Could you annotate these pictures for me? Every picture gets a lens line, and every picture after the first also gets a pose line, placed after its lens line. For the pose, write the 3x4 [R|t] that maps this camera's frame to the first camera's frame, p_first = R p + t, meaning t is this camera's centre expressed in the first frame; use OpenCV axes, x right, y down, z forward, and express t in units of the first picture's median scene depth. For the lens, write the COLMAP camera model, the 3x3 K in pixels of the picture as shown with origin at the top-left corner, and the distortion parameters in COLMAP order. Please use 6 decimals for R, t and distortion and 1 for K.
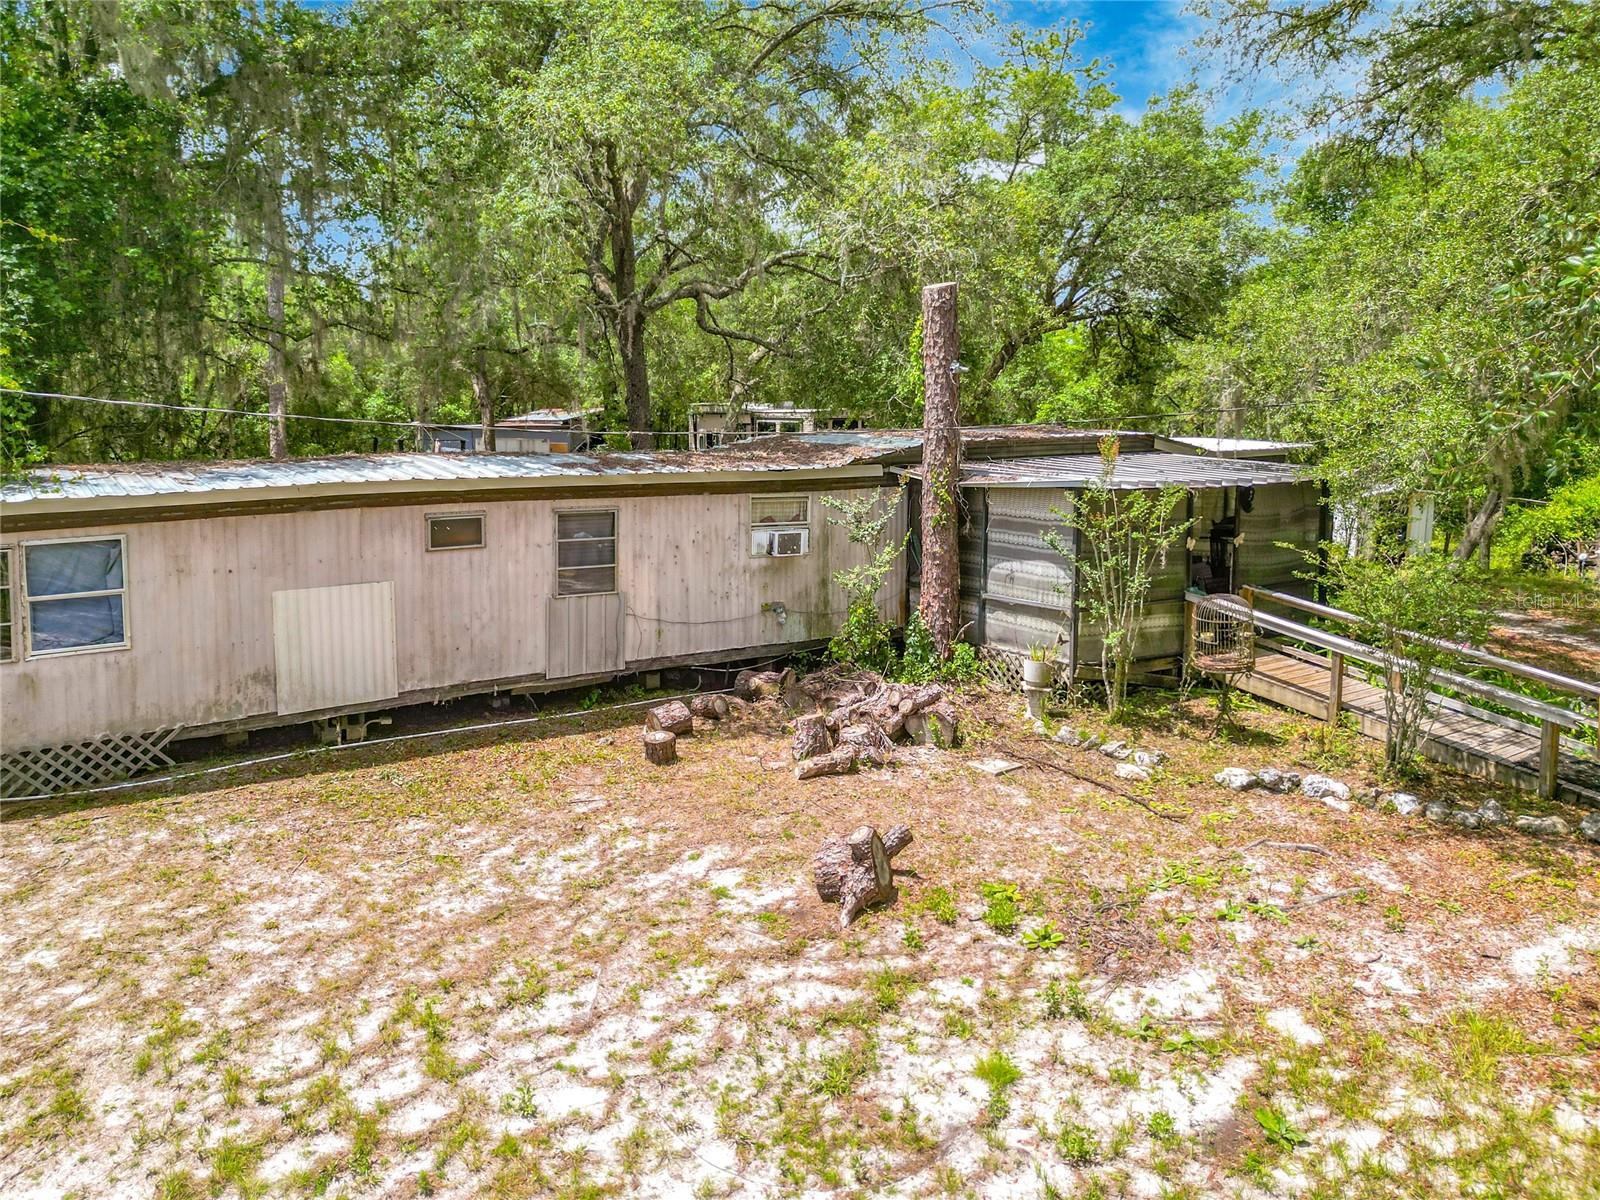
lens RADIAL K [[1175.6, 0, 794.8], [0, 1175.6, 598.3], [0, 0, 1]] dist [0.011524, -0.003806]
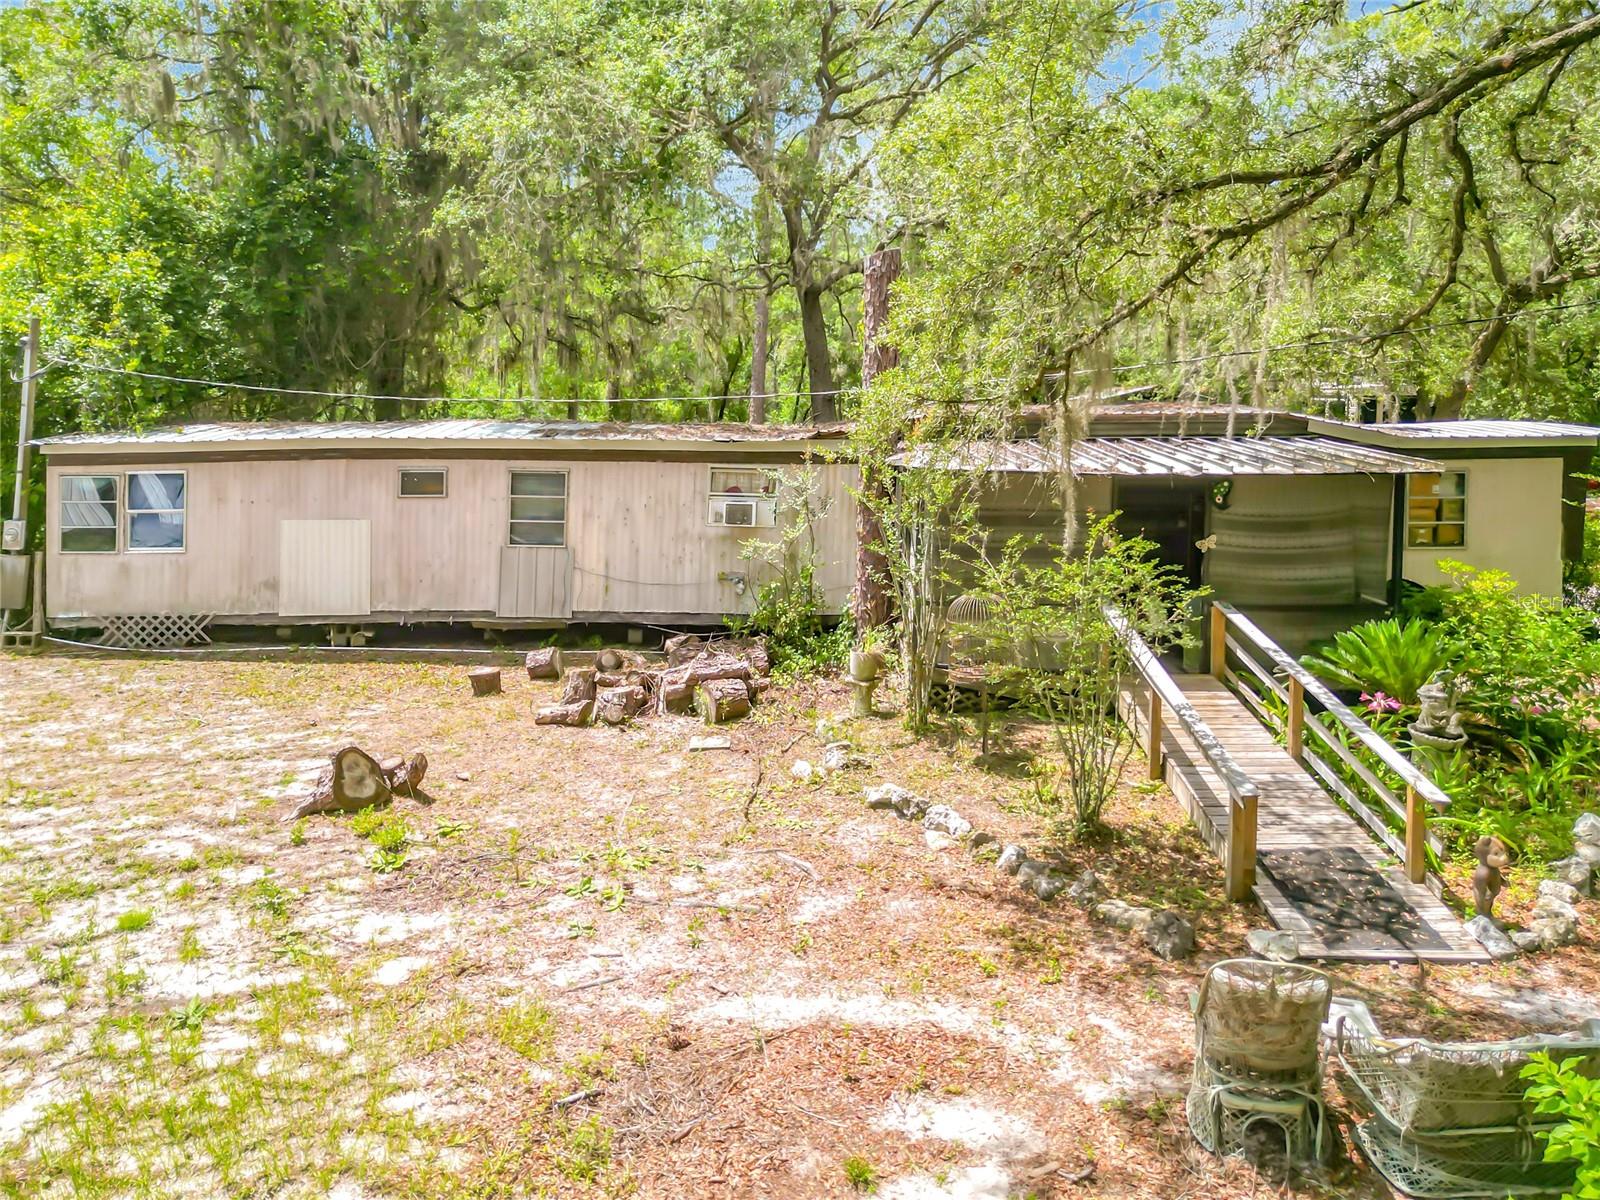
lens RADIAL K [[1252.1, 0, 807.7], [0, 1252.1, 607.9], [0, 0, 1]] dist [-0.004222, 0.001747]
pose [[0.829229, 0.101361, -0.549640, 0.849956], [-0.094623, 0.994682, 0.040676, -0.021907], [0.550840, 0.018279, 0.834410, 0.178702]]
